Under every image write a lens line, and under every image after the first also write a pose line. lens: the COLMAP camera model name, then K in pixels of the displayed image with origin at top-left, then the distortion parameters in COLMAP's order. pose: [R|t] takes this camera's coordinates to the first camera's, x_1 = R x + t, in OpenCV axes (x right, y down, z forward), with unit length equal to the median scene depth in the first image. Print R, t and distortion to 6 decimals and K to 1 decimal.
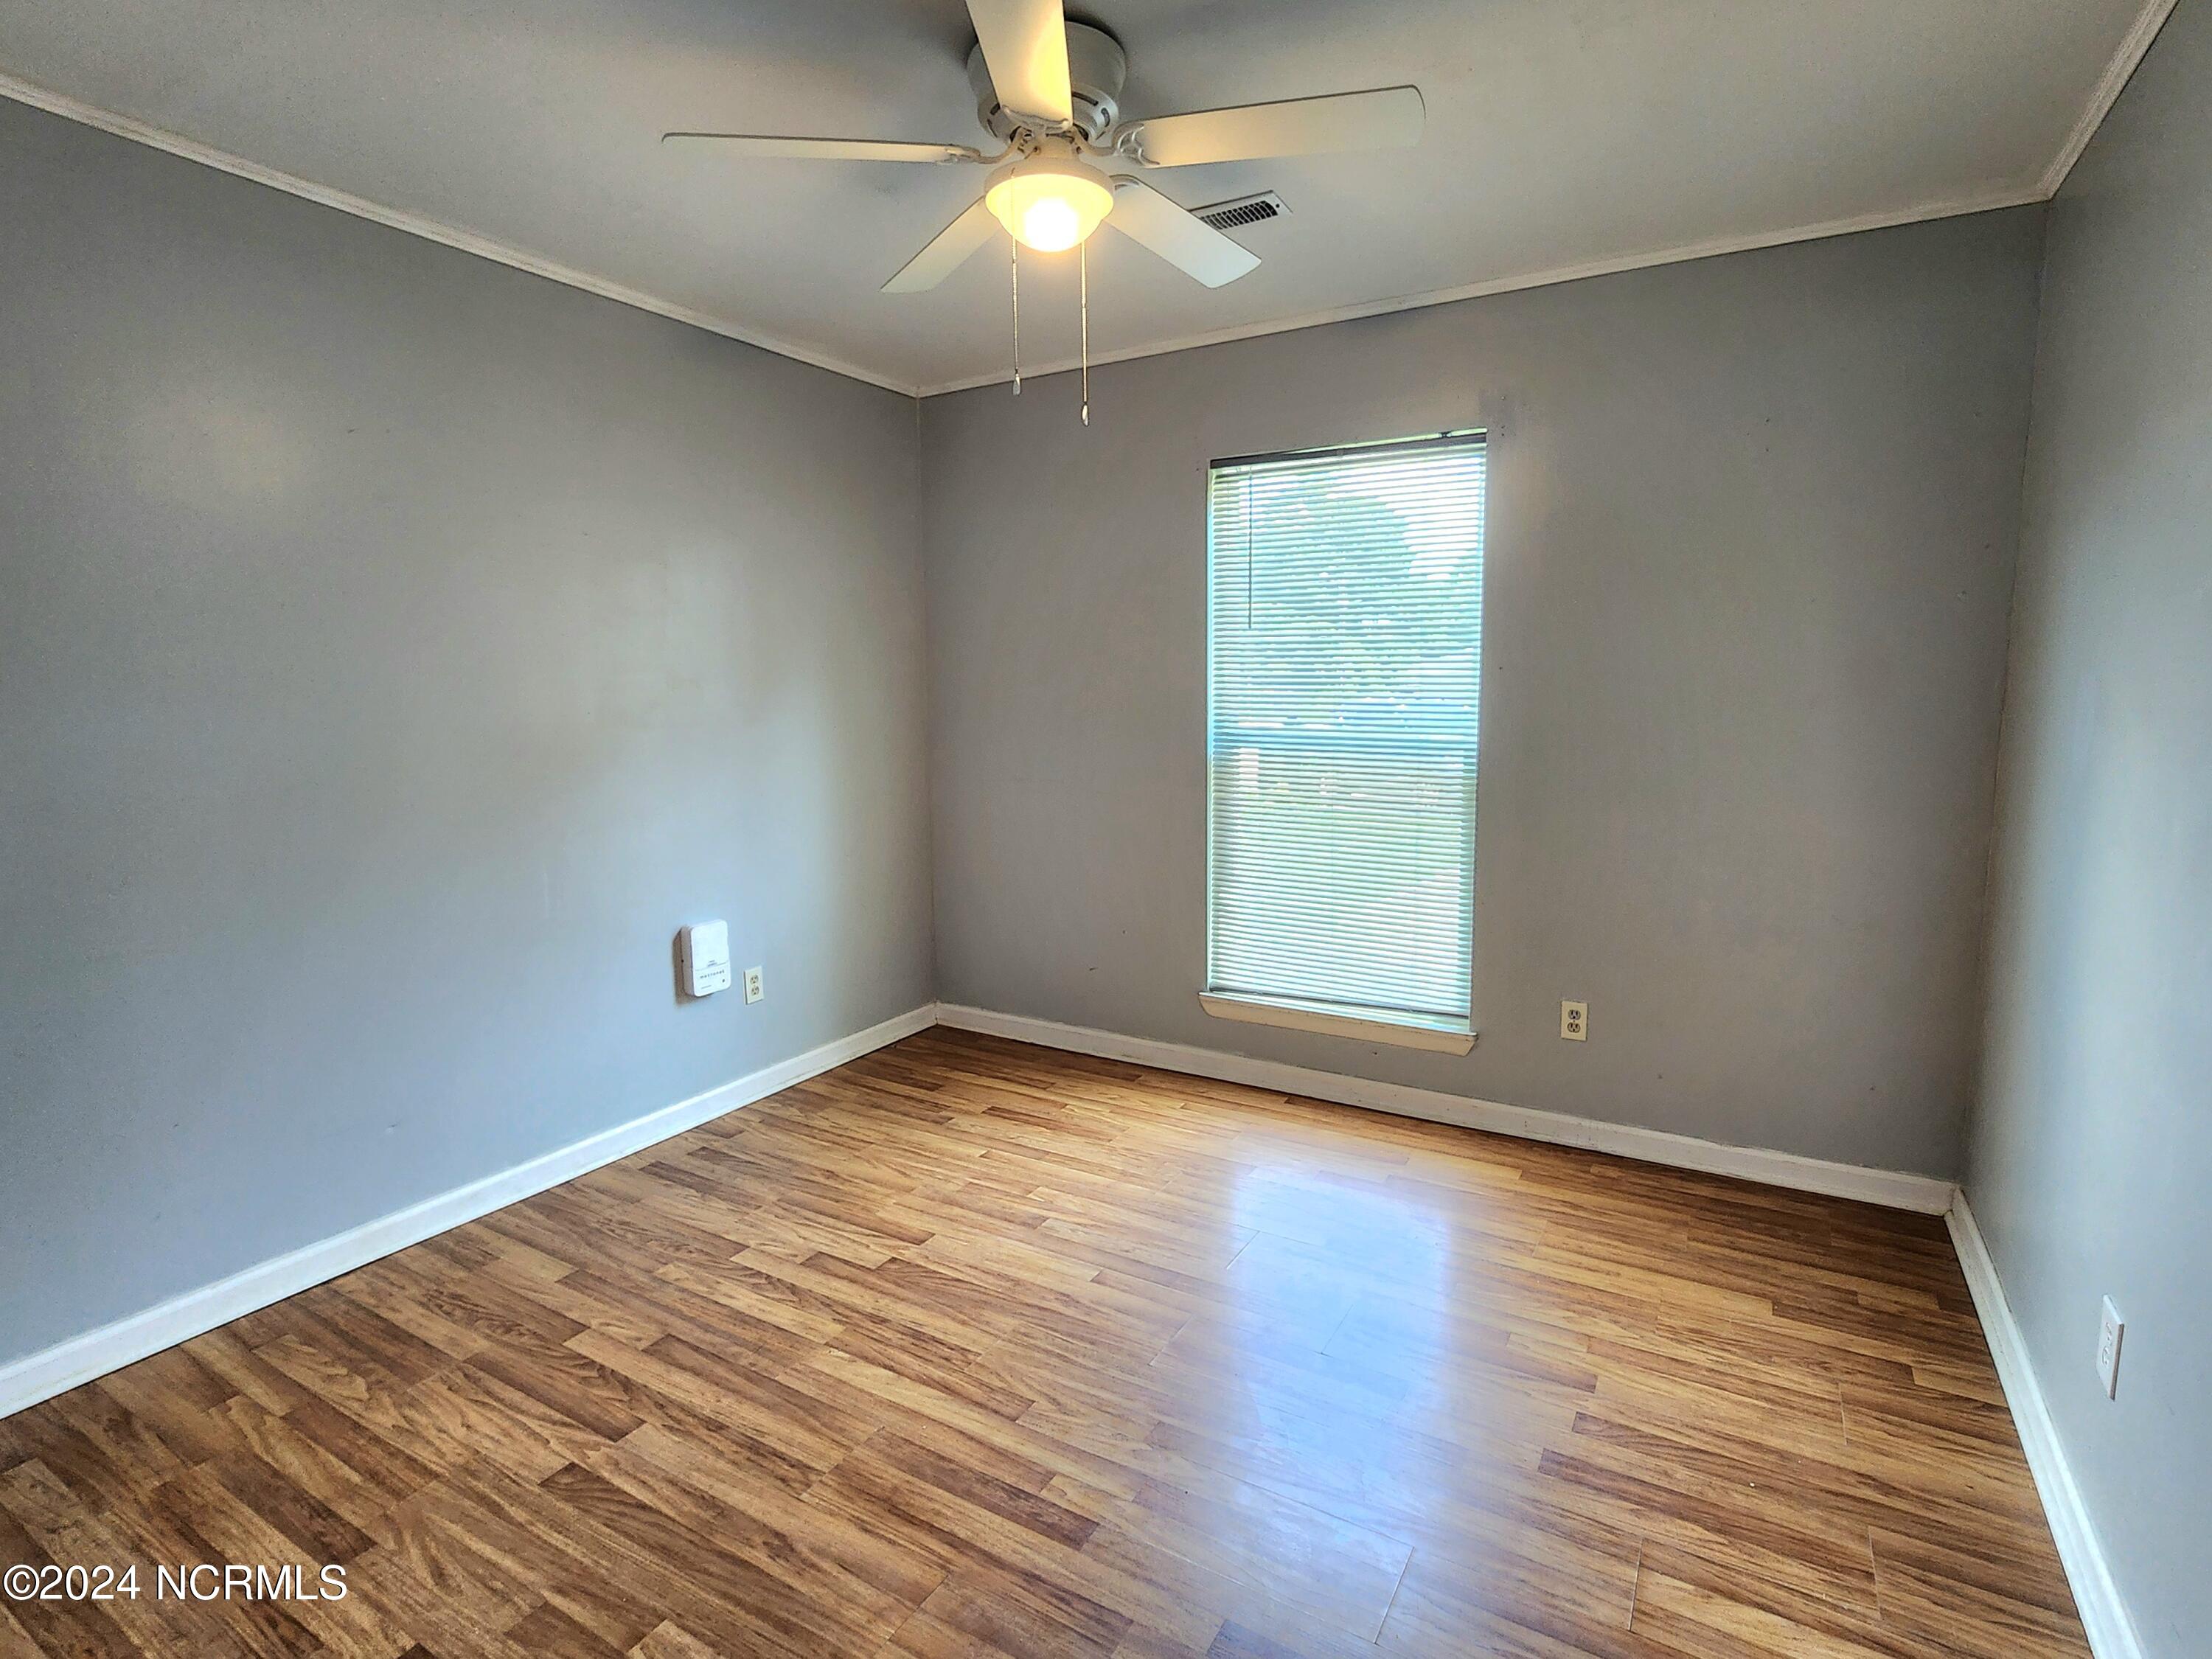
lens RADIAL K [[1086.6, 0, 1106.0], [0, 1086.6, 829.5], [0, 0, 1]] dist [-0.004271, -0.000627]
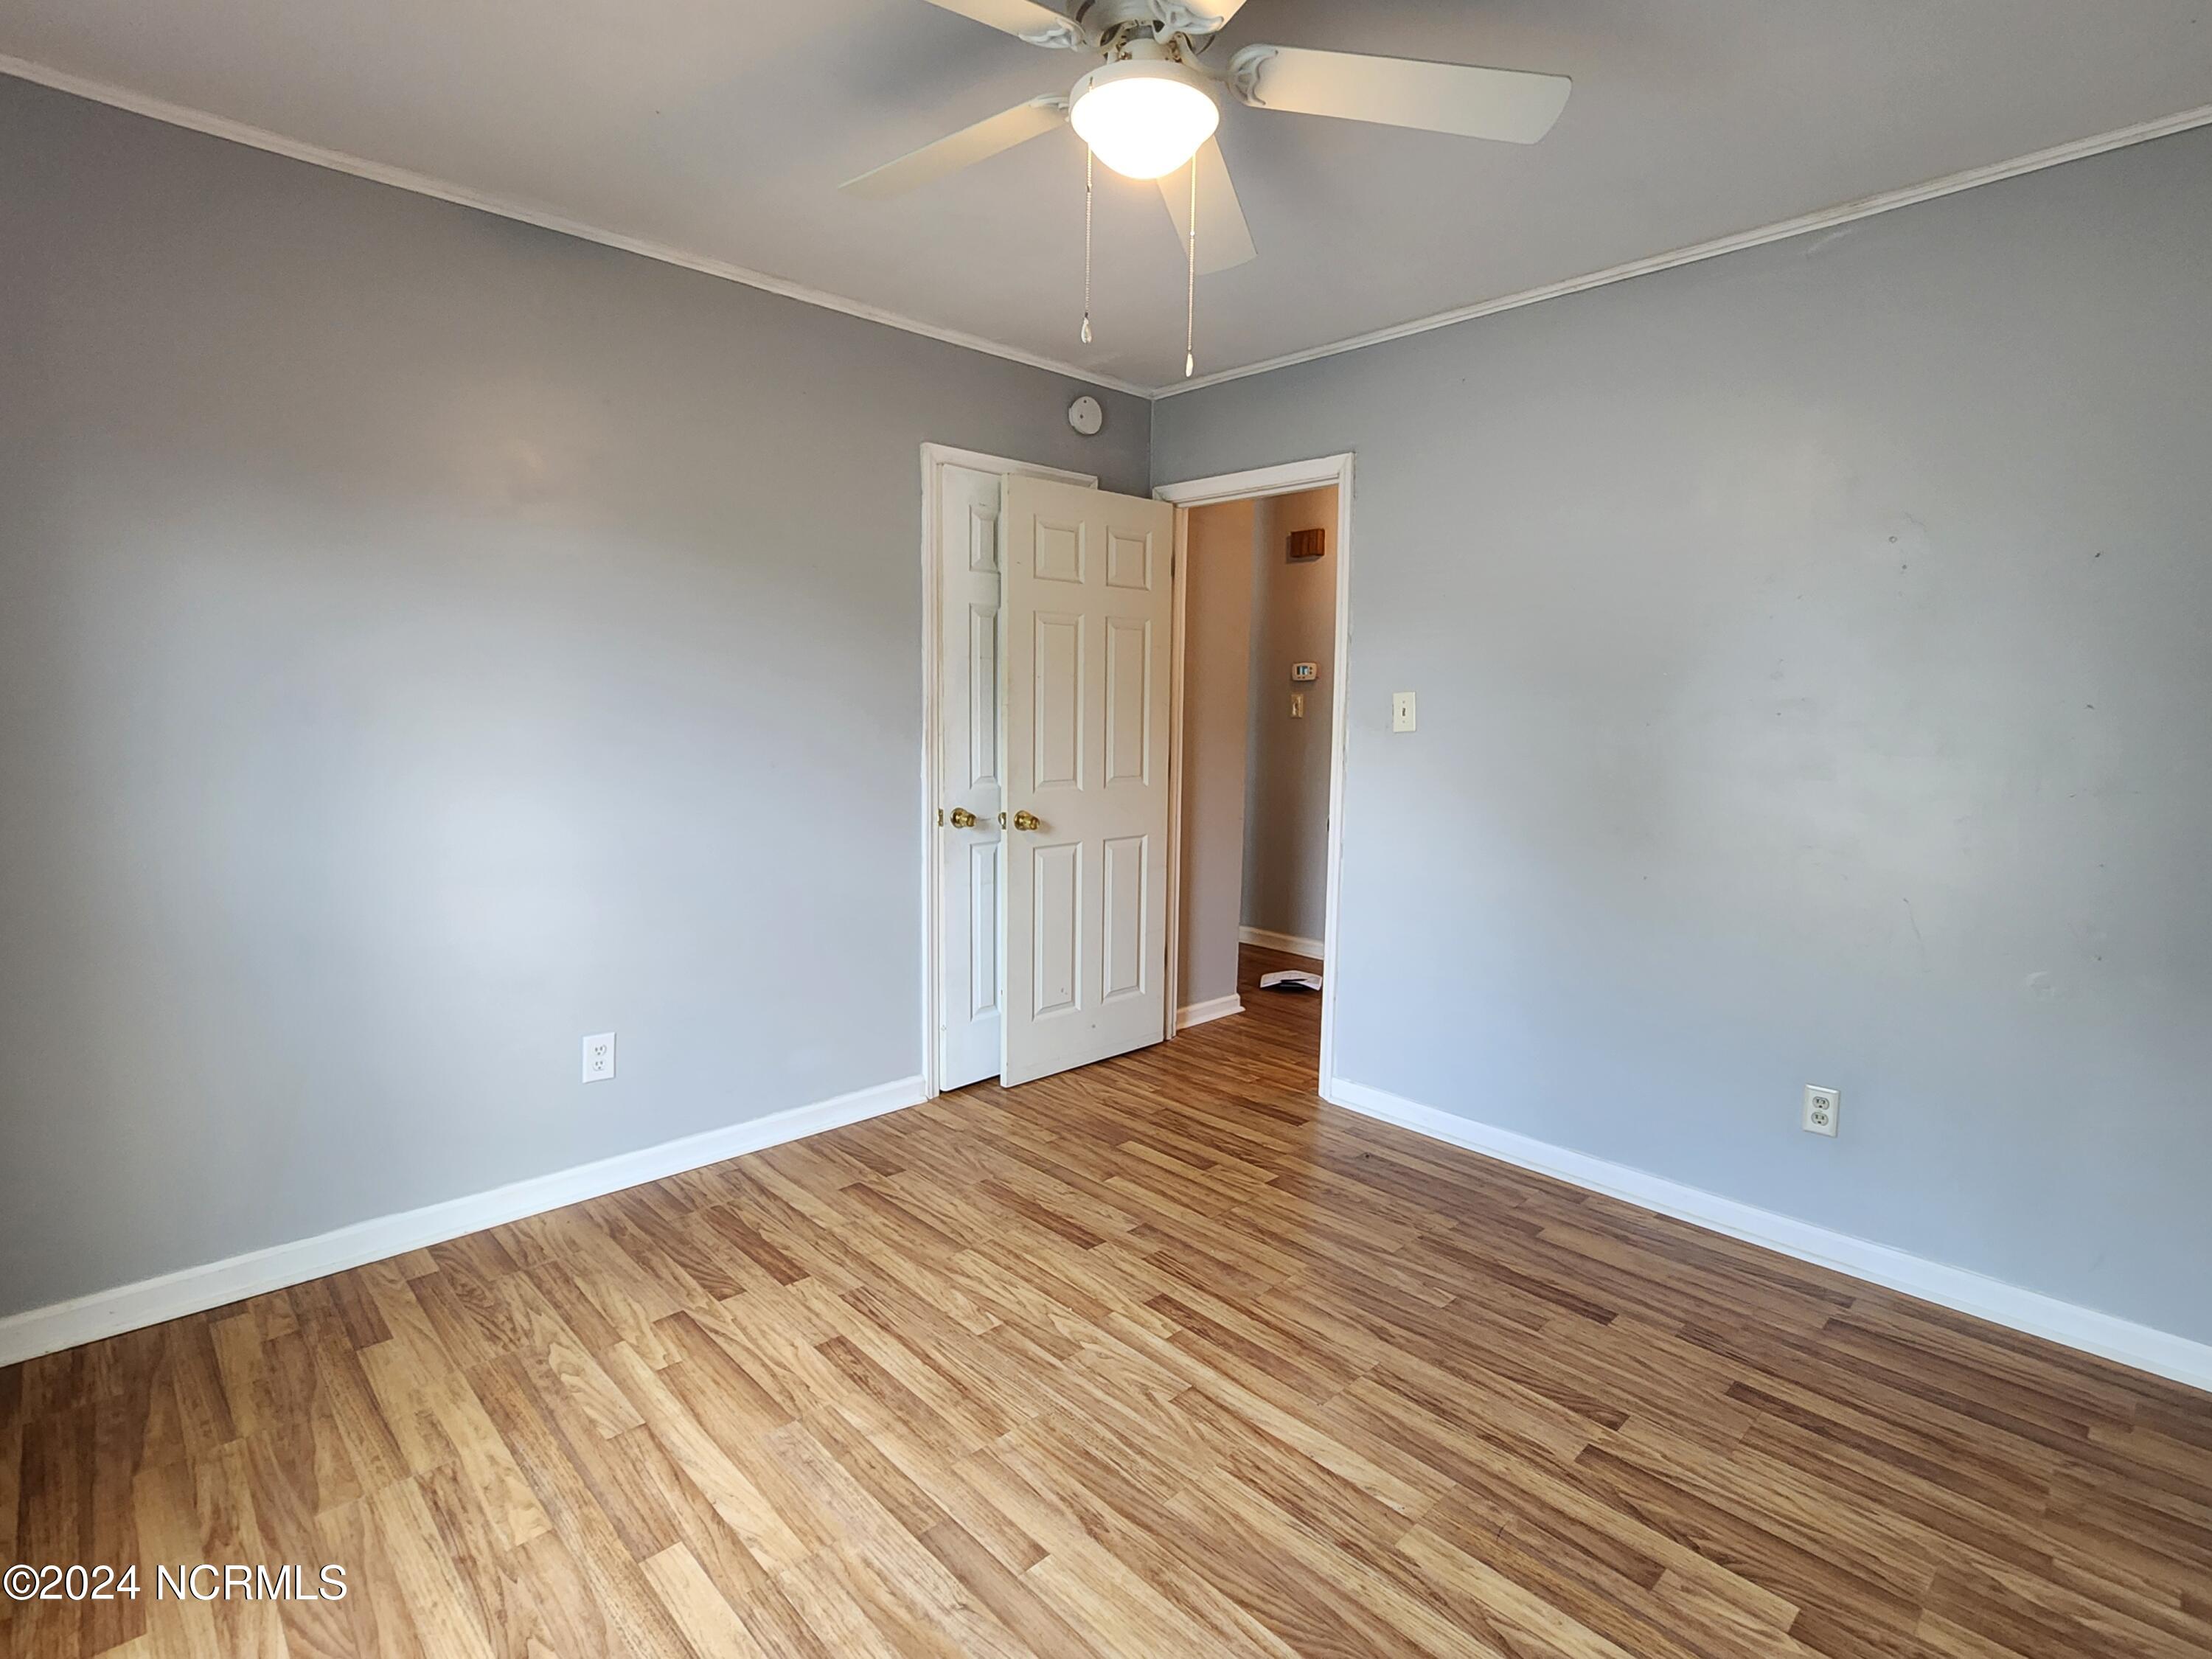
lens RADIAL K [[1086.6, 0, 1106.0], [0, 1086.6, 829.5], [0, 0, 1]] dist [-0.004271, -0.000627]
pose [[-0.963356, -0.037934, 0.265530, -0.257803], [0.027864, 0.970440, 0.239729, -0.226071], [-0.266775, 0.238343, -0.933822, 1.843815]]
